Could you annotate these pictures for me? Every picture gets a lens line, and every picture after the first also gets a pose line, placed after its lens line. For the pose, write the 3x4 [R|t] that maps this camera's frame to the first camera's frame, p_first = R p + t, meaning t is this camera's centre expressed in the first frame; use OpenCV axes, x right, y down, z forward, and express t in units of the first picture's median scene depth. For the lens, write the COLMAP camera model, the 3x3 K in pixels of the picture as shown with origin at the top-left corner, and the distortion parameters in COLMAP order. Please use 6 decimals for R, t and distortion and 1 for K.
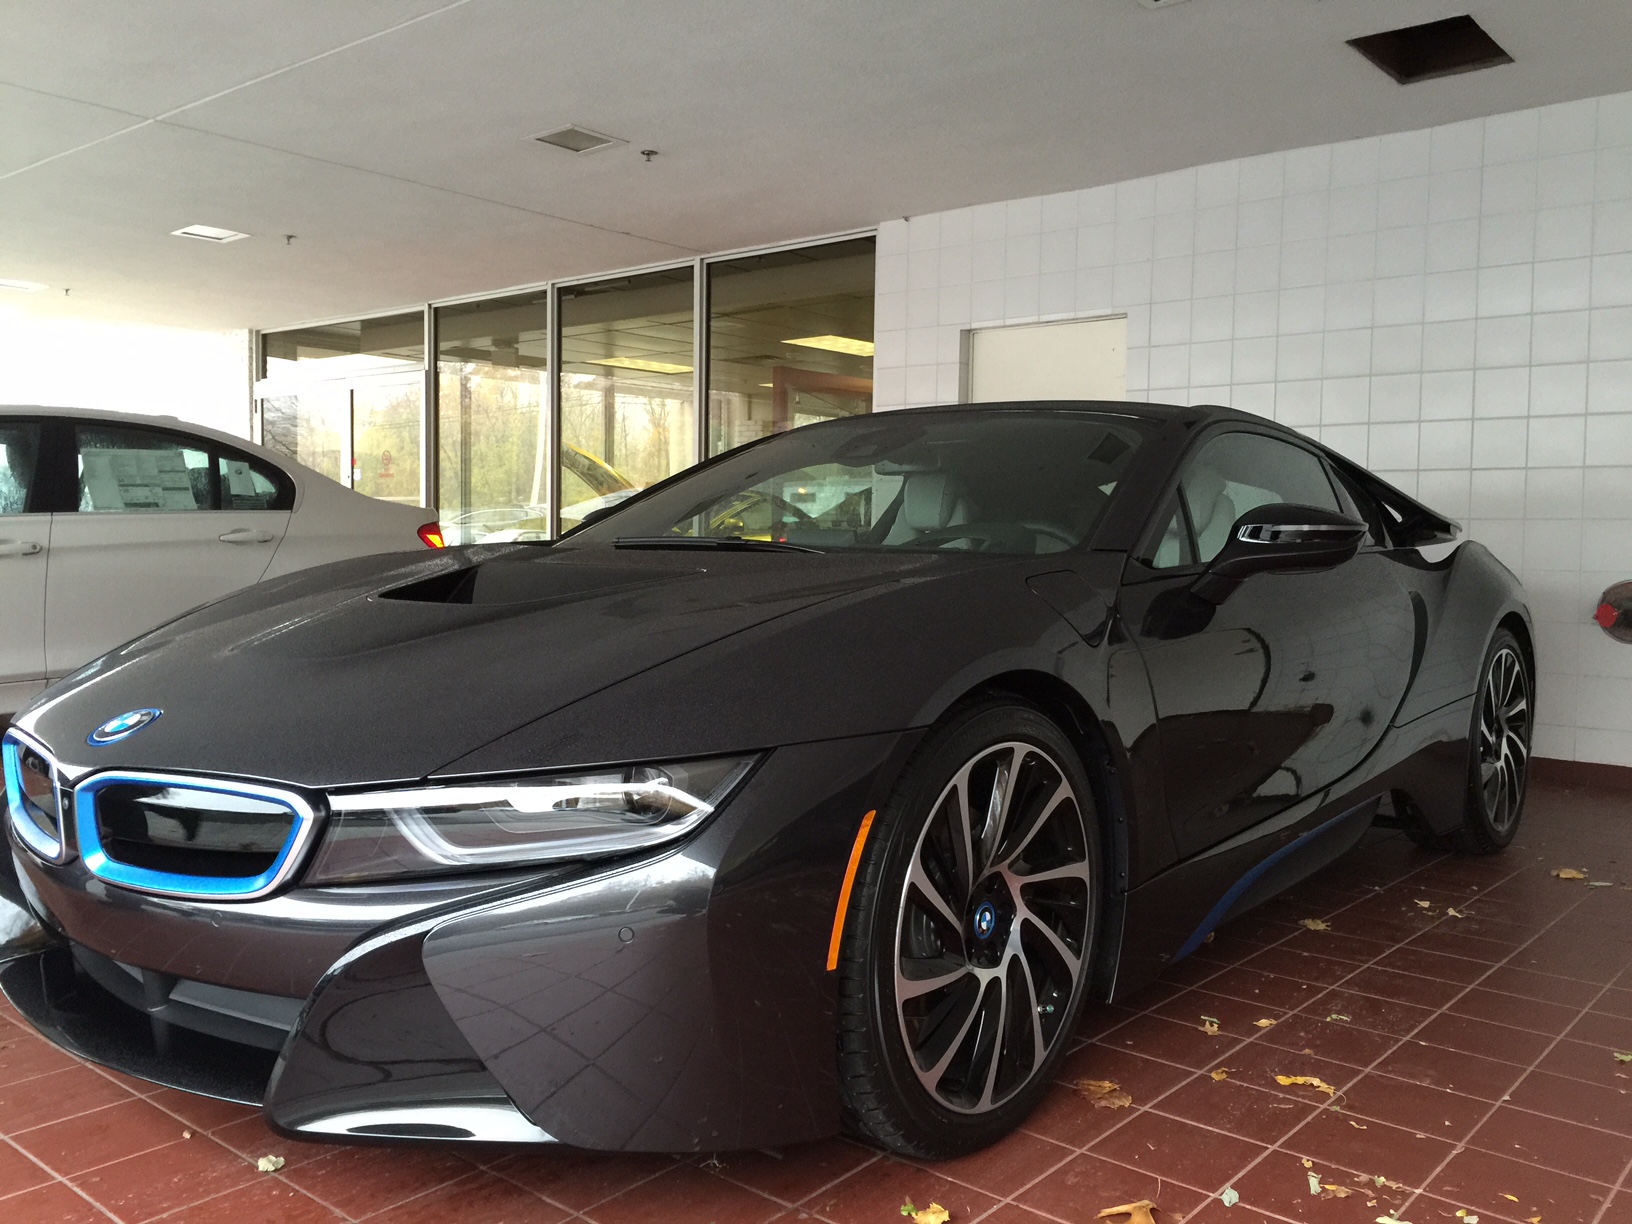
lens RADIAL K [[1372.5, 0, 811.6], [0, 1372.5, 600.4], [0, 0, 1]] dist [0.033731, -0.047800]
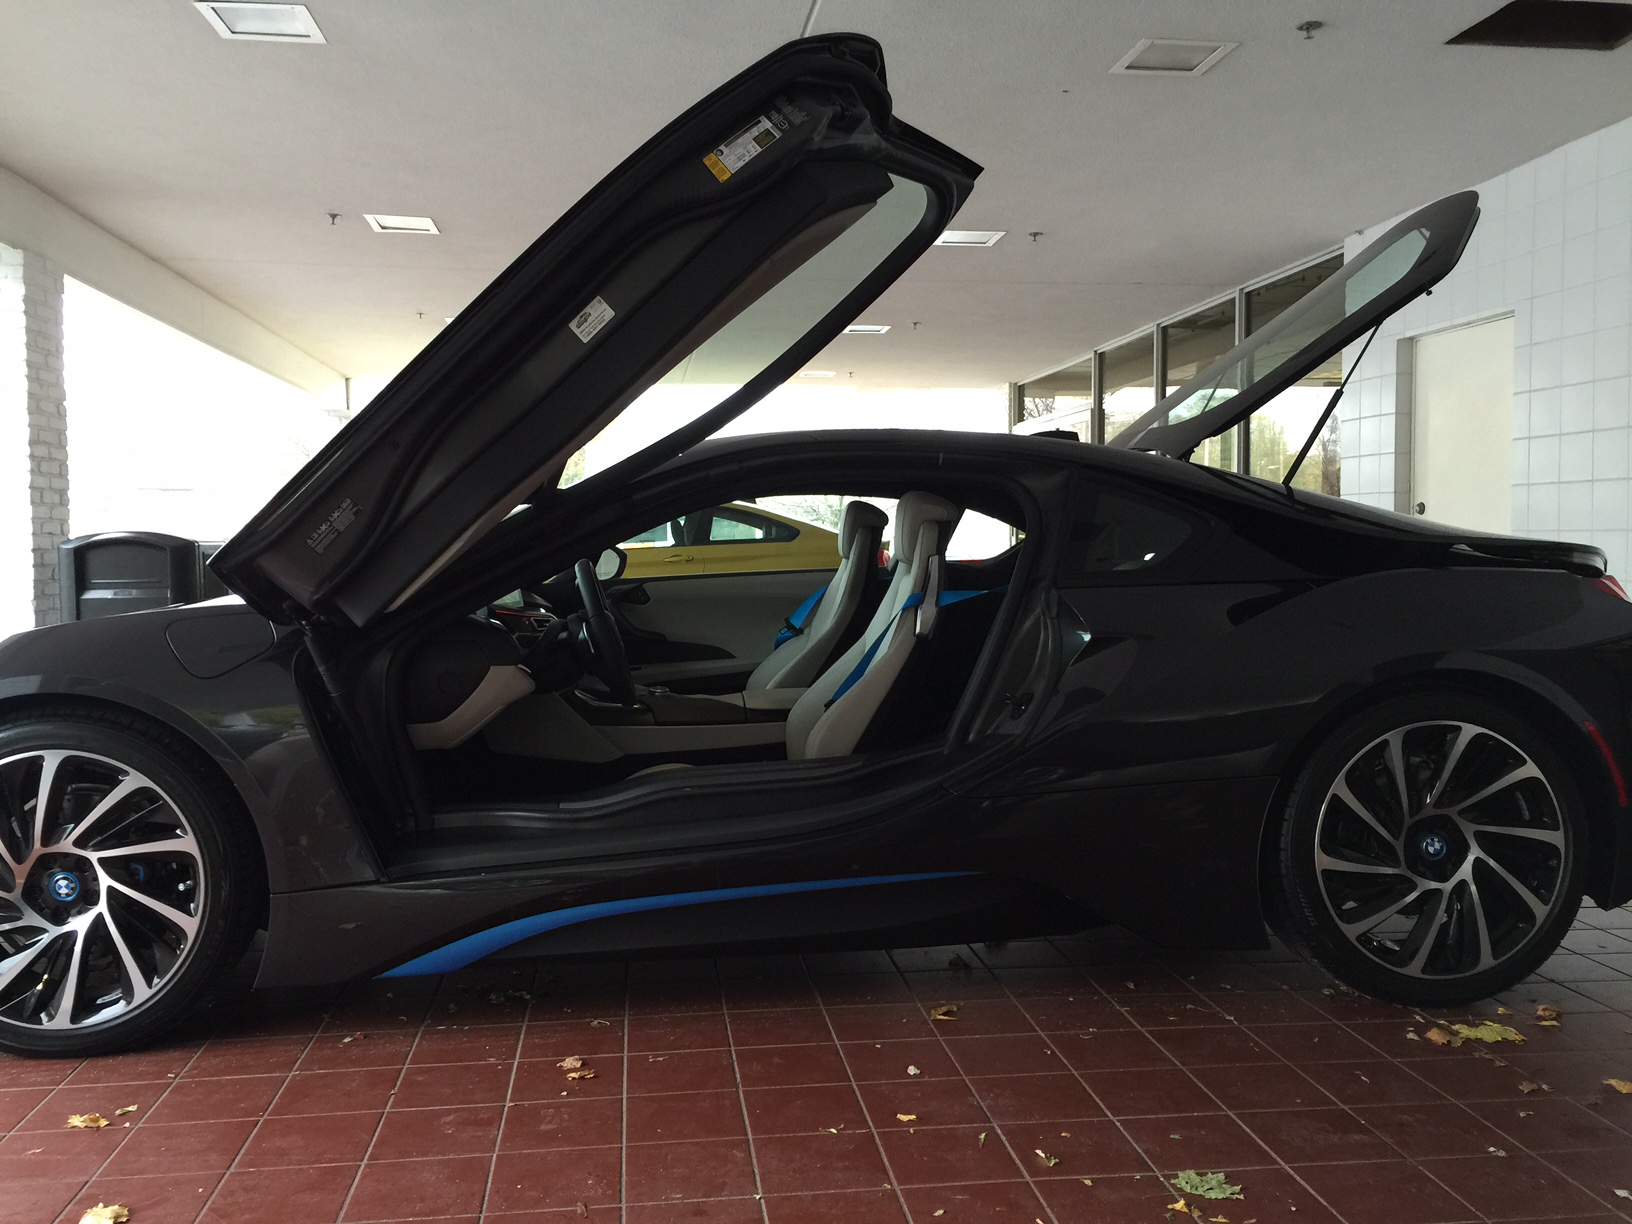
lens RADIAL K [[1372.5, 0, 808.0], [0, 1372.5, 615.5], [0, 0, 1]] dist [0.033731, -0.047800]
pose [[0.743816, 0.015826, -0.668197, 0.524051], [-0.014272, 0.999868, 0.007794, -0.002656], [0.668232, 0.003739, 0.743943, -0.009083]]
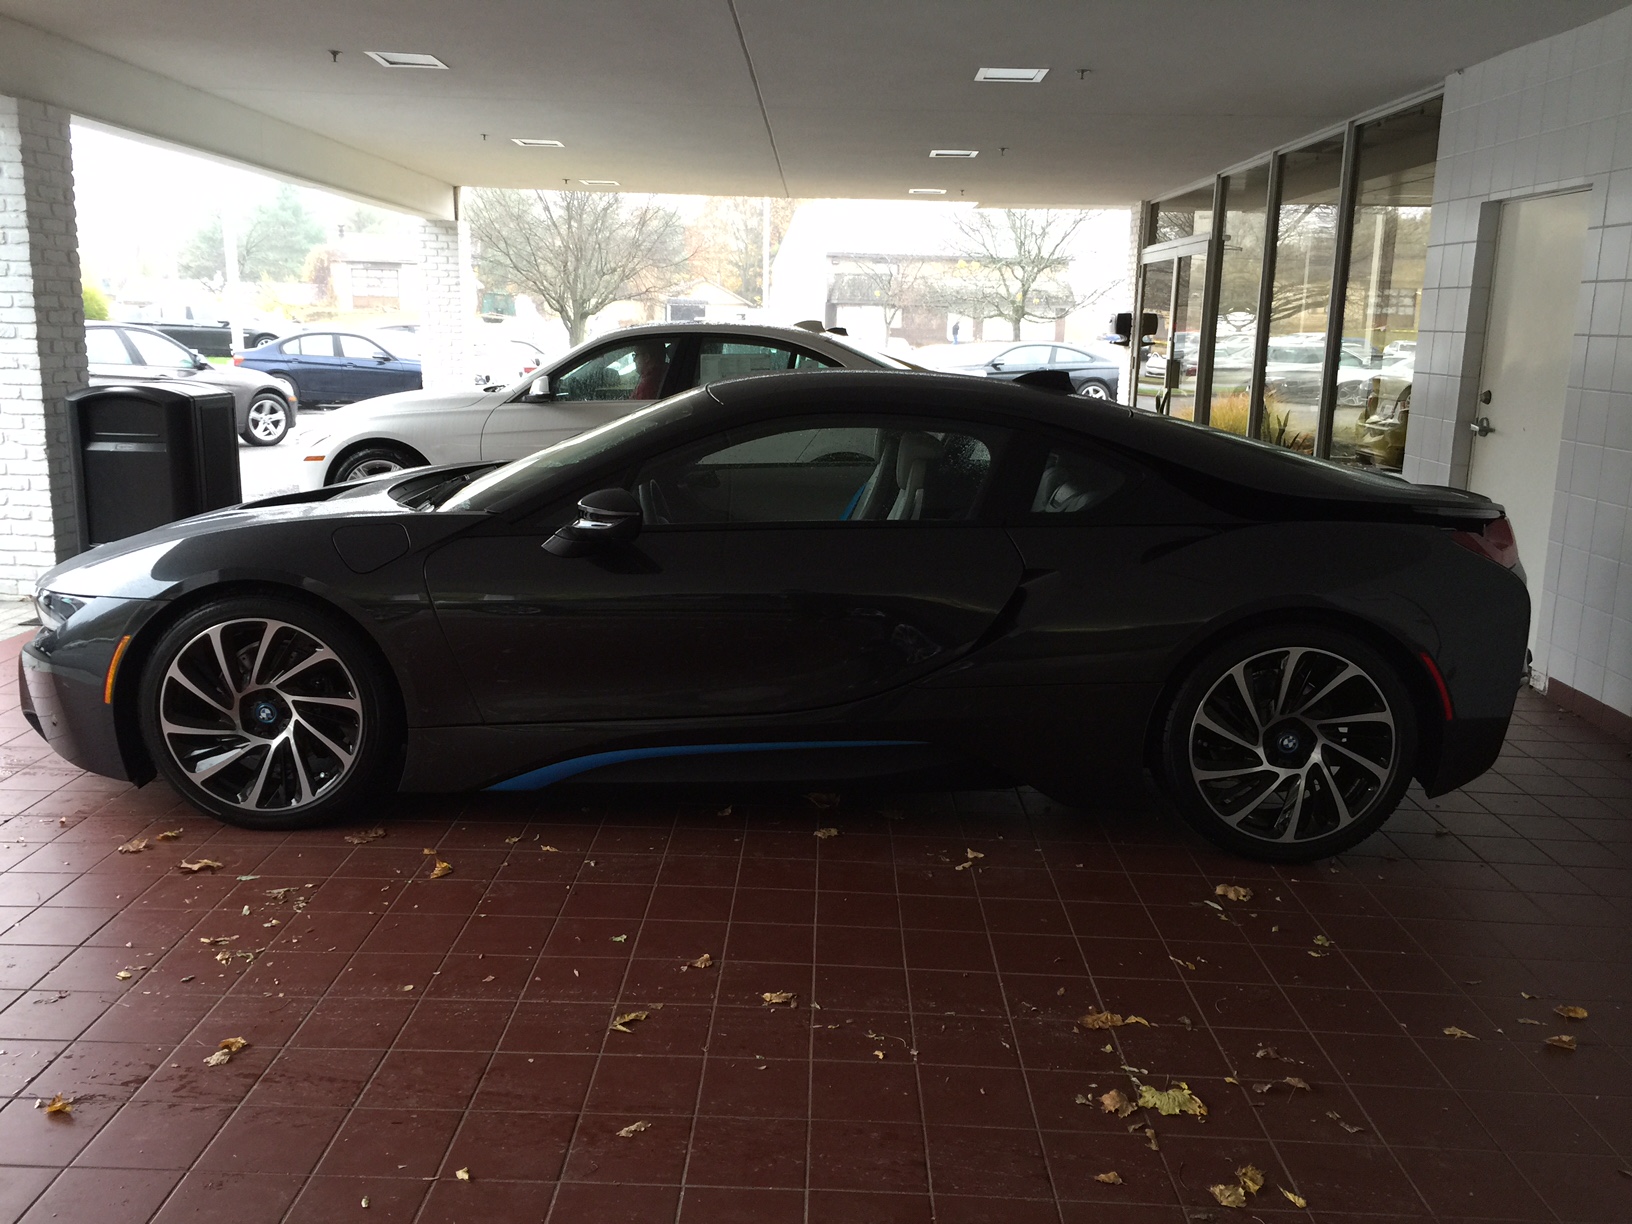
lens RADIAL K [[1372.5, 0, 813.0], [0, 1372.5, 617.7], [0, 0, 1]] dist [0.033731, -0.047800]
pose [[0.644680, 0.156843, -0.748190, 0.606099], [-0.048989, 0.985191, 0.164313, -0.070933], [0.762881, -0.069276, 0.642816, 0.121349]]
